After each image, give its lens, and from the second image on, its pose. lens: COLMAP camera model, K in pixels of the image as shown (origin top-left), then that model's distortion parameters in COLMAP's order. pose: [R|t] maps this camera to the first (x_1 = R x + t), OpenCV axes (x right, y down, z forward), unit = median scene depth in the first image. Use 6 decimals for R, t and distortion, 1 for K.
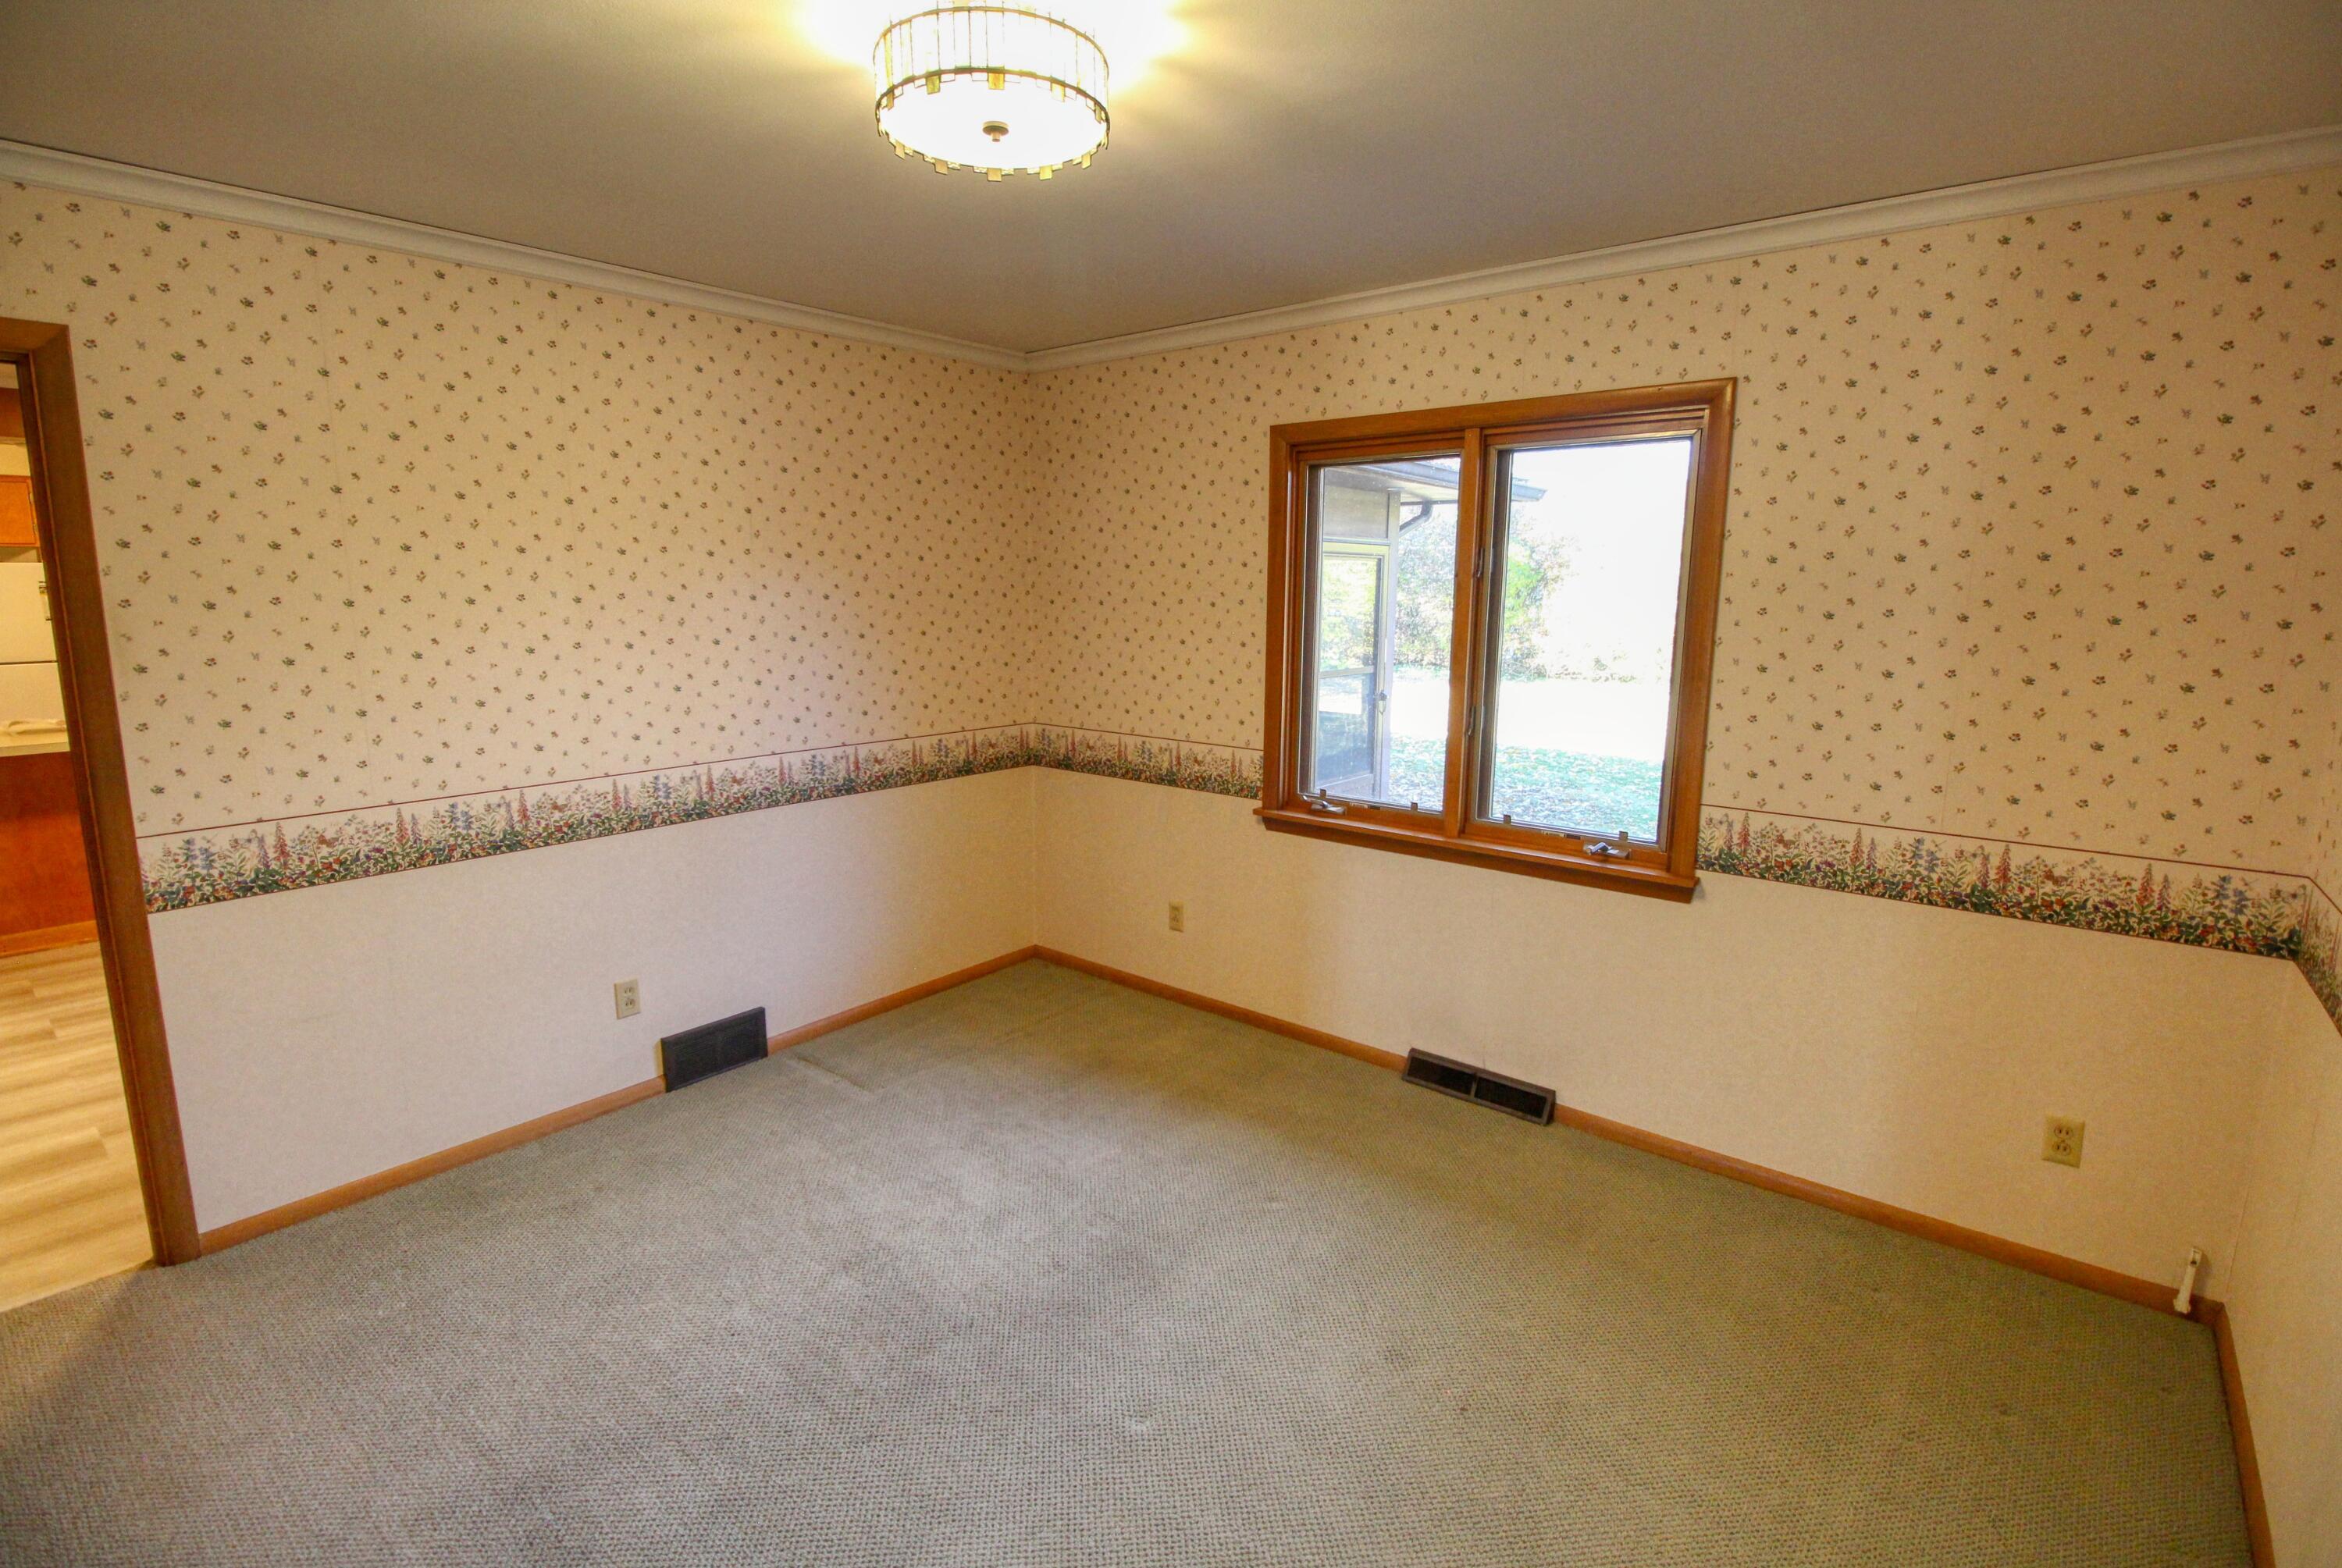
lens RADIAL K [[1108.5, 0, 1171.0], [0, 1108.5, 784.0], [0, 0, 1]] dist [0.009665, -0.021733]
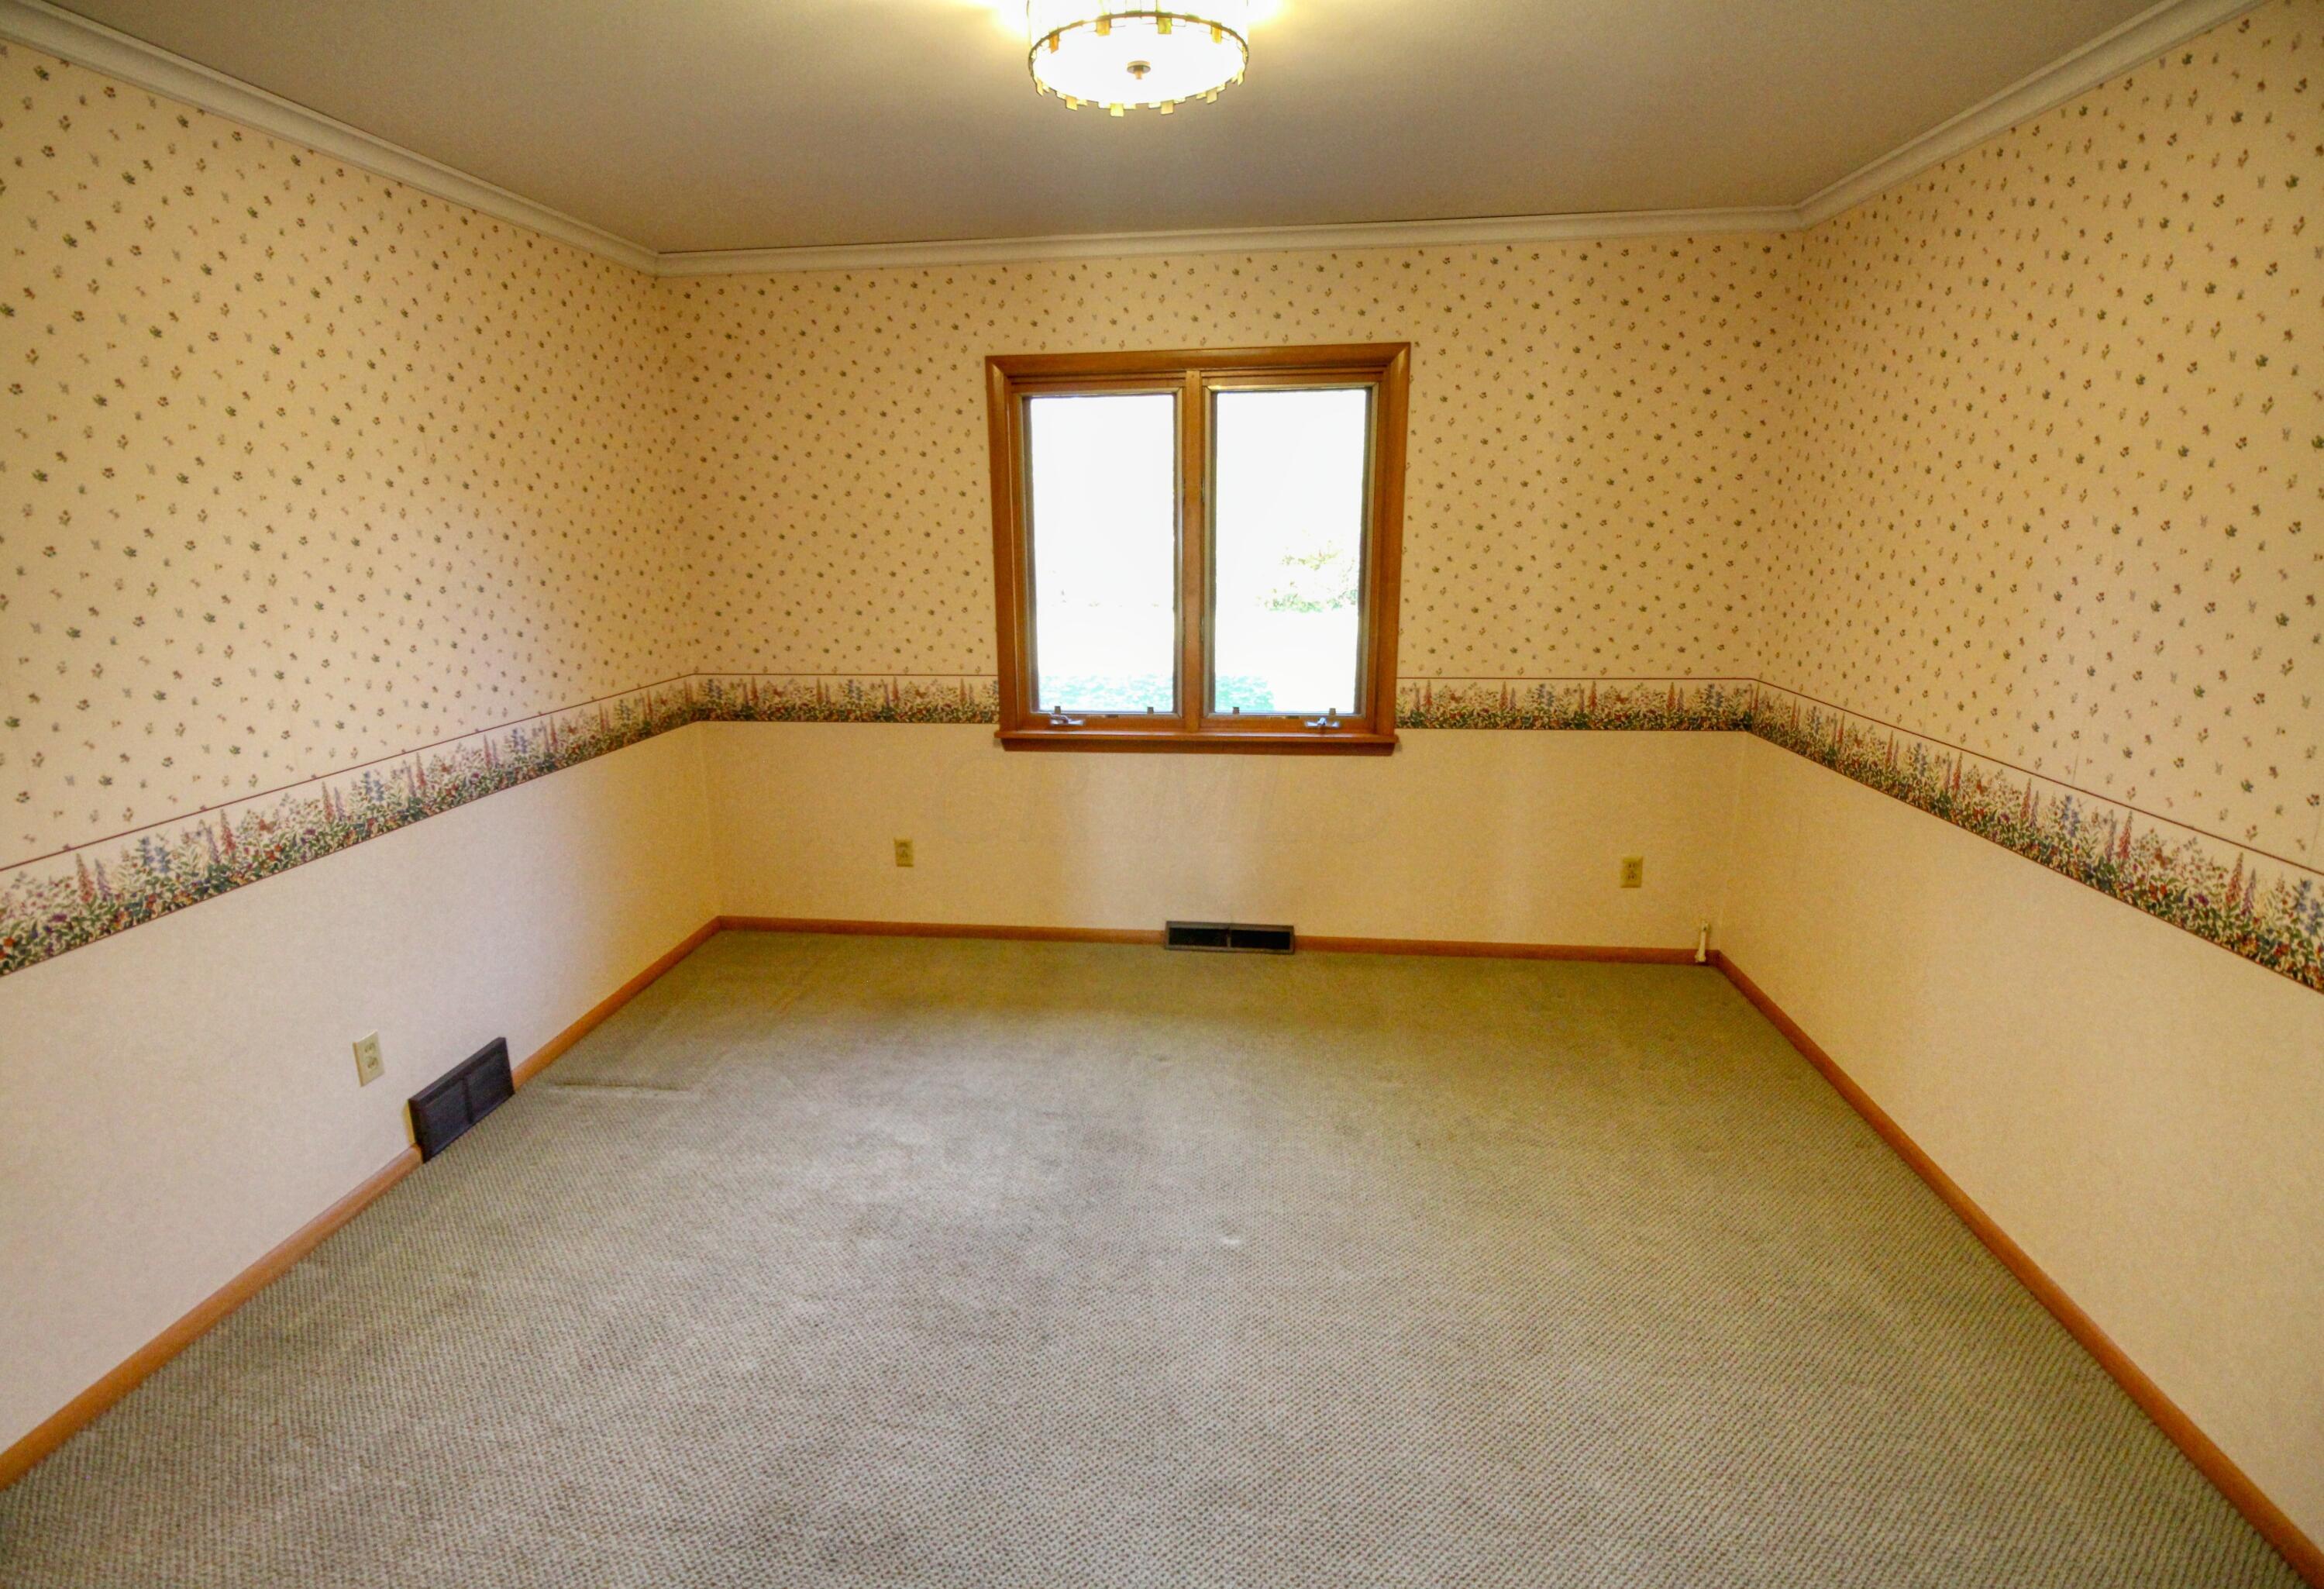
lens RADIAL K [[1105.6, 0, 1162.0], [0, 1105.6, 794.5], [0, 0, 1]] dist [0.002607, -0.012407]
pose [[0.838764, -0.148601, 0.523825, -0.411058], [0.113810, 0.988635, 0.098225, -0.004616], [-0.532468, -0.022771, 0.846144, 0.044206]]
